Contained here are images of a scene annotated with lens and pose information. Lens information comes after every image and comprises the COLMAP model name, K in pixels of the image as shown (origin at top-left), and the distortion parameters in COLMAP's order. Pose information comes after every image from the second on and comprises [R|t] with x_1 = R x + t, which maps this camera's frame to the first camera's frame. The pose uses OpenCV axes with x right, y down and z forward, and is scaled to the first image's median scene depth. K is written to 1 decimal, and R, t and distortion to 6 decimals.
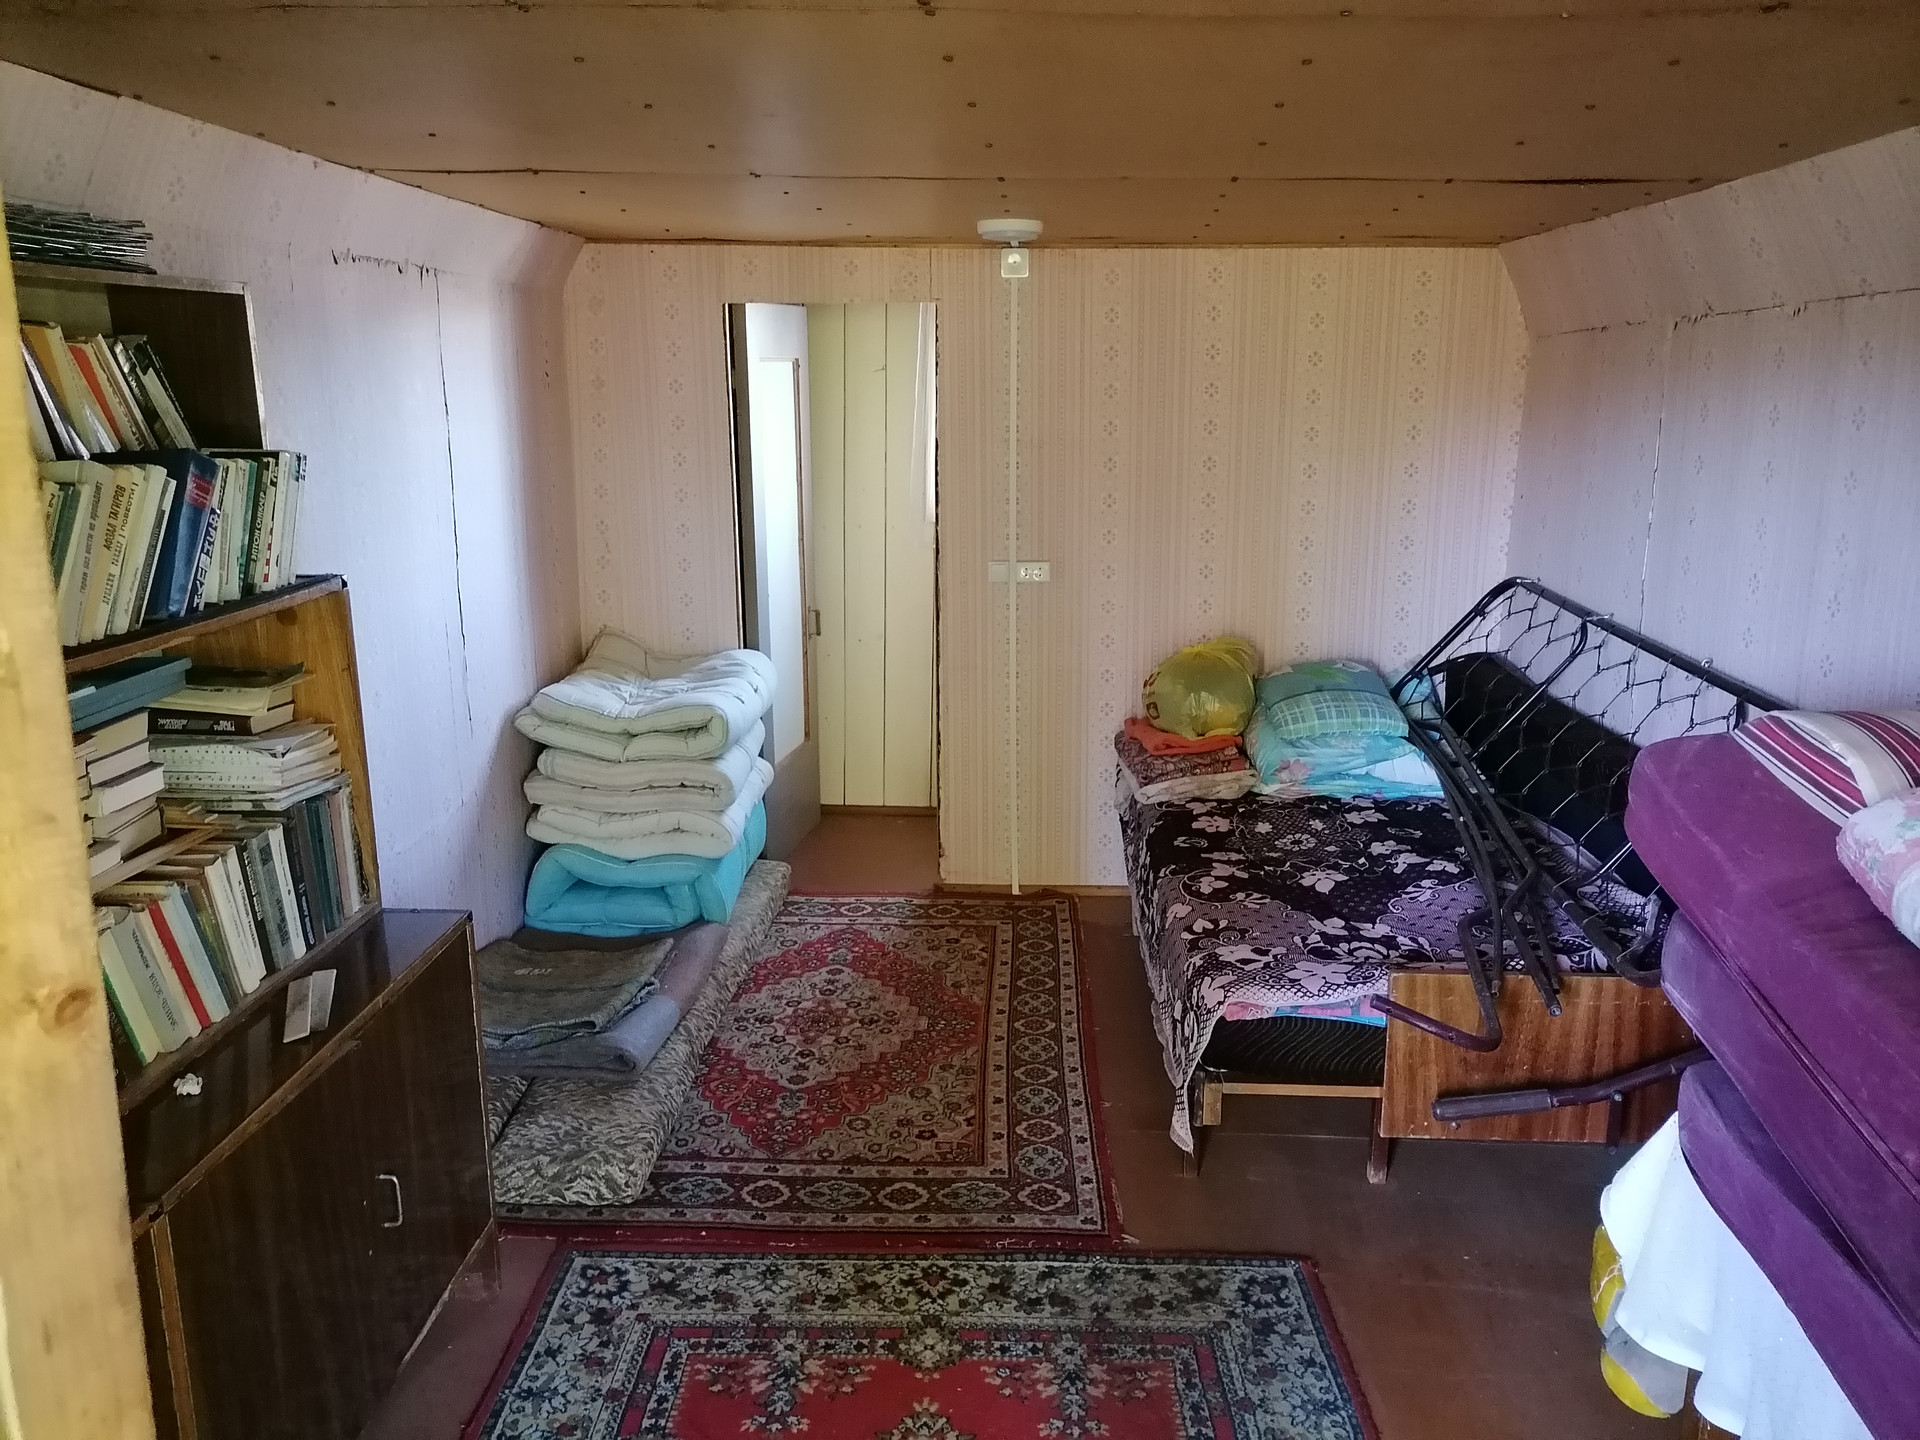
lens RADIAL K [[1436.2, 0, 961.7], [0, 1436.2, 724.2], [0, 0, 1]] dist [0.025903, -0.003910]
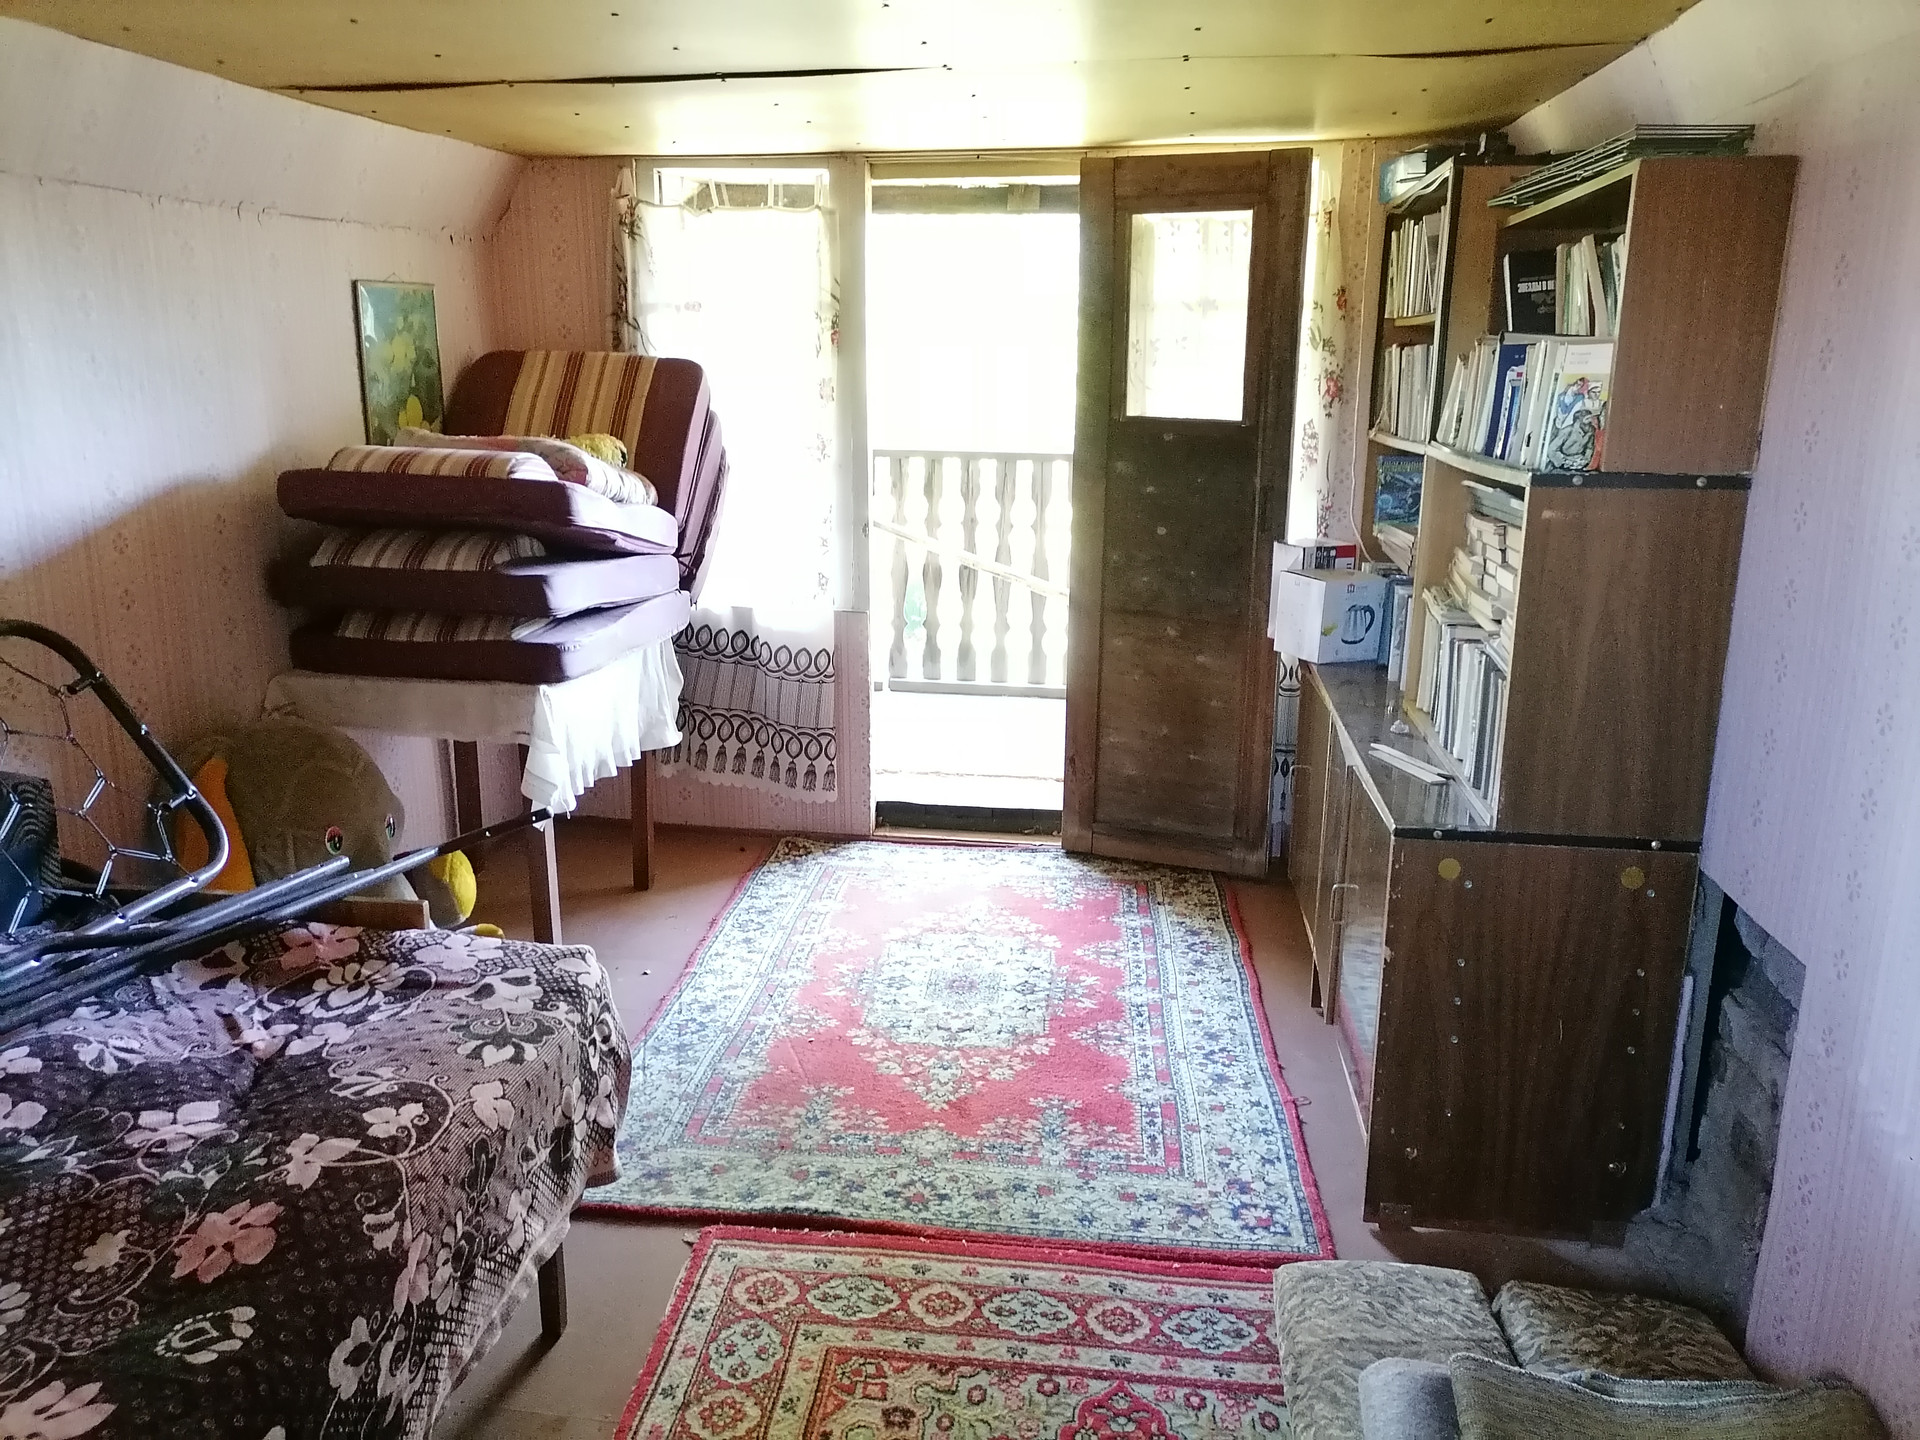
lens RADIAL K [[1436.2, 0, 957.8], [0, 1436.2, 717.4], [0, 0, 1]] dist [0.025903, -0.003910]
pose [[-0.997089, -0.028594, 0.070677, -0.097375], [0.007140, 0.887912, 0.459958, -0.325524], [-0.075907, 0.459123, -0.885124, 1.571918]]
